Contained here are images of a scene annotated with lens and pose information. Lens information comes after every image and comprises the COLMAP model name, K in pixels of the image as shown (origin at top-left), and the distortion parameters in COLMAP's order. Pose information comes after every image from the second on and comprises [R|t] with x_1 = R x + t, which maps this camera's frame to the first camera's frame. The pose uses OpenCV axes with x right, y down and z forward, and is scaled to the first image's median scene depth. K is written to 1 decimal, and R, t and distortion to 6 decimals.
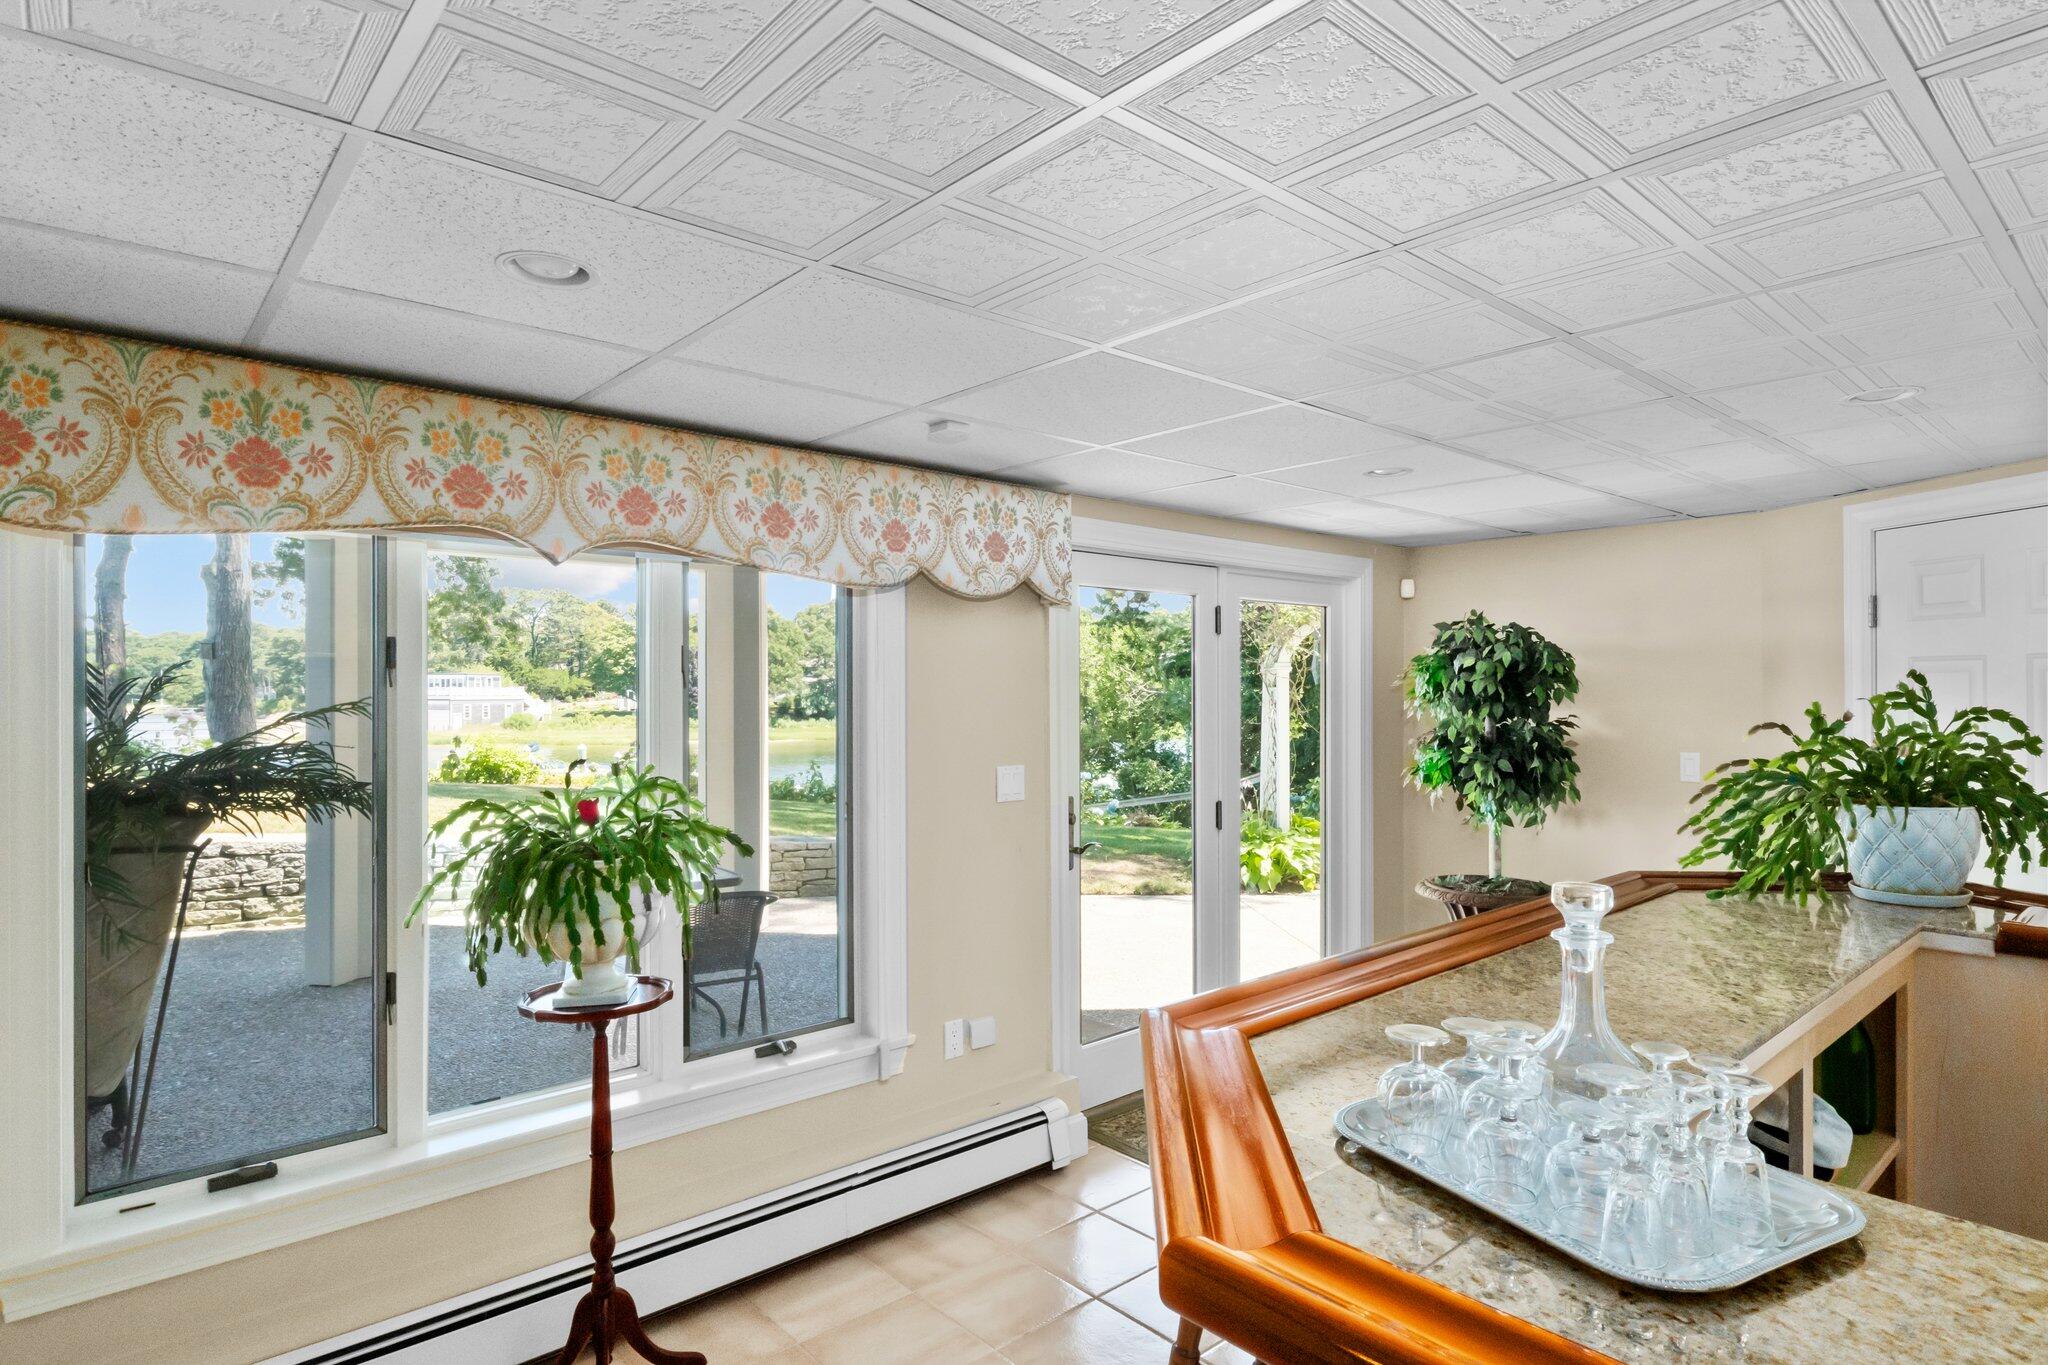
lens RADIAL K [[1107.7, 0, 1024.1], [0, 1107.7, 683.3], [0, 0, 1]] dist [-0.000552, -0.000051]
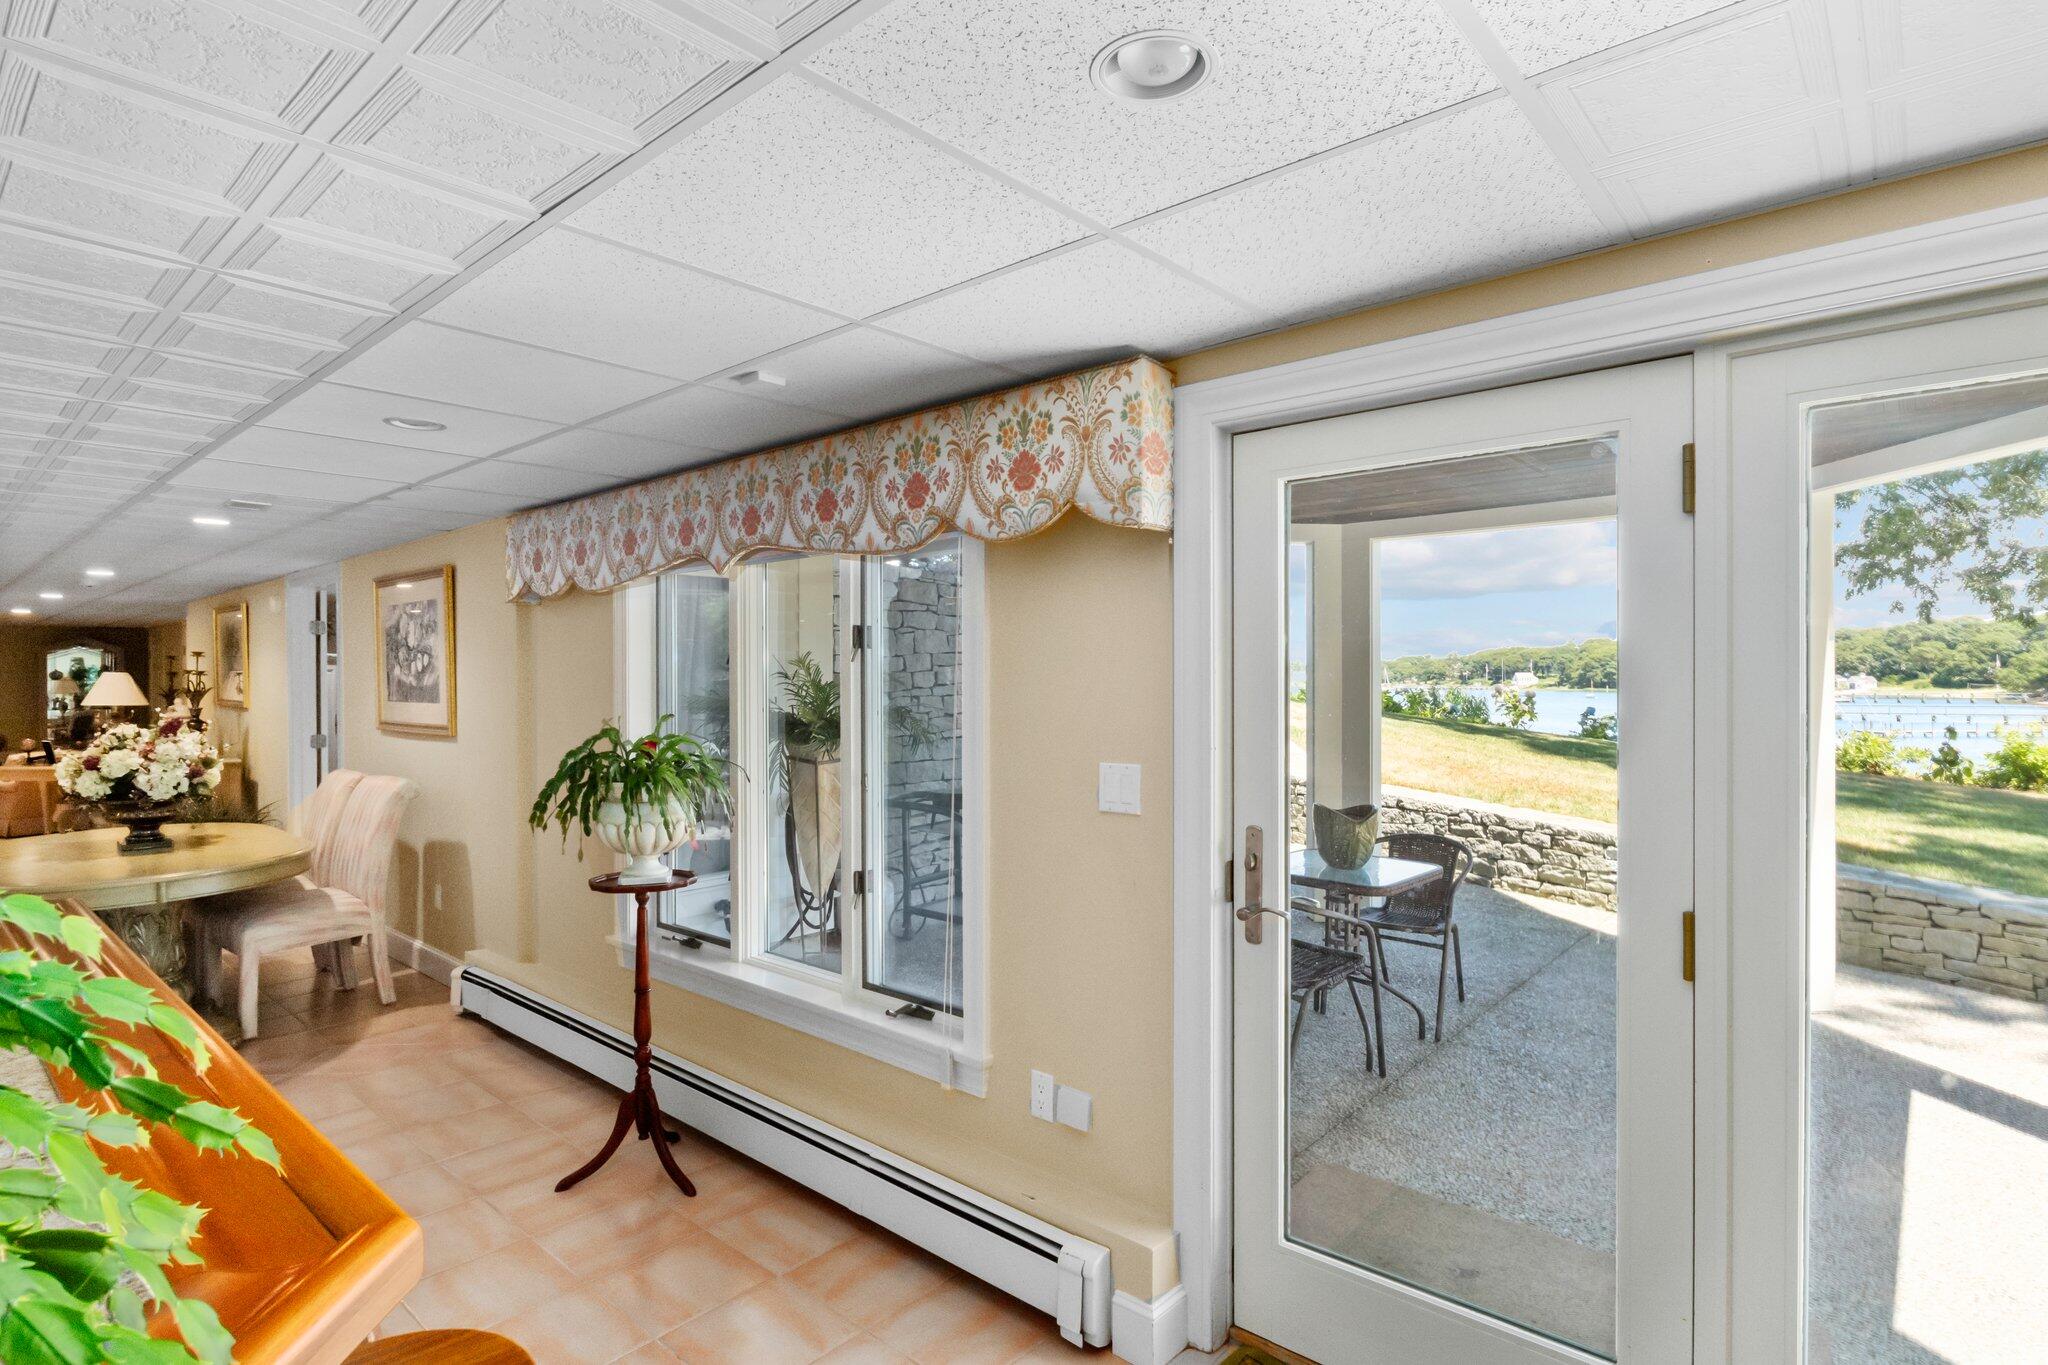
lens RADIAL K [[1026.3, 0, 1036.6], [0, 1026.3, 681.4], [0, 0, 1]] dist [-0.007183, -0.001685]
pose [[0.139273, 0.000116, -0.990254, 0.633824], [0.011373, 0.999934, 0.001717, 0.019936], [0.990189, -0.011501, 0.139263, 0.847785]]
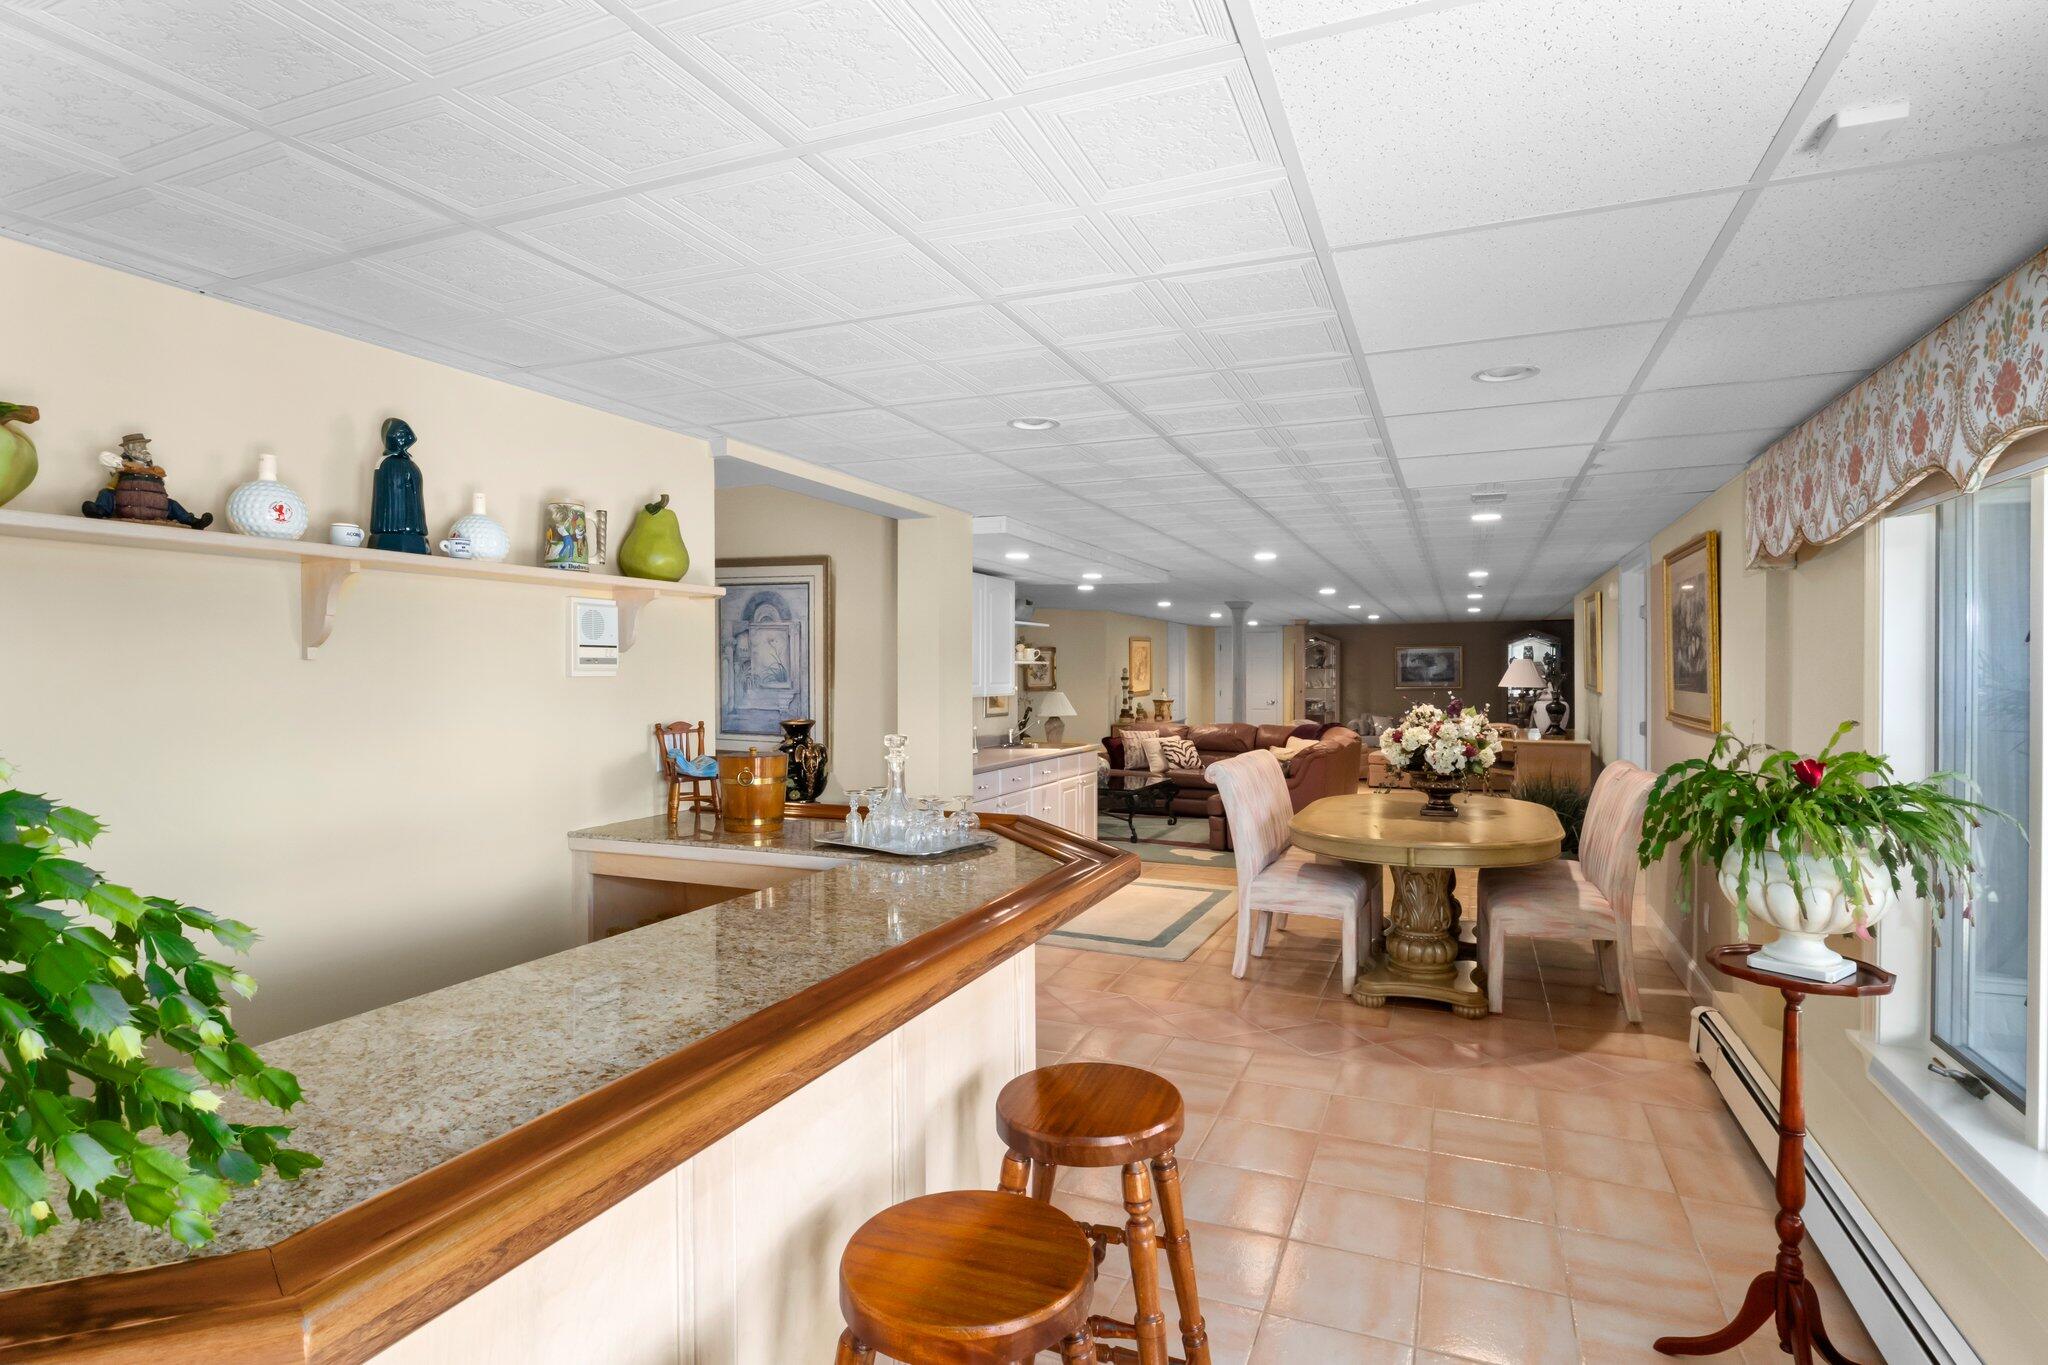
lens RADIAL K [[1026.3, 0, 1030.2], [0, 1026.3, 676.6], [0, 0, 1]] dist [-0.007183, -0.001685]
pose [[-0.895726, 0.005189, -0.444576, 0.382308], [0.005216, 0.999986, 0.001162, 0.018024], [0.444575, -0.001278, -0.895741, 0.957558]]
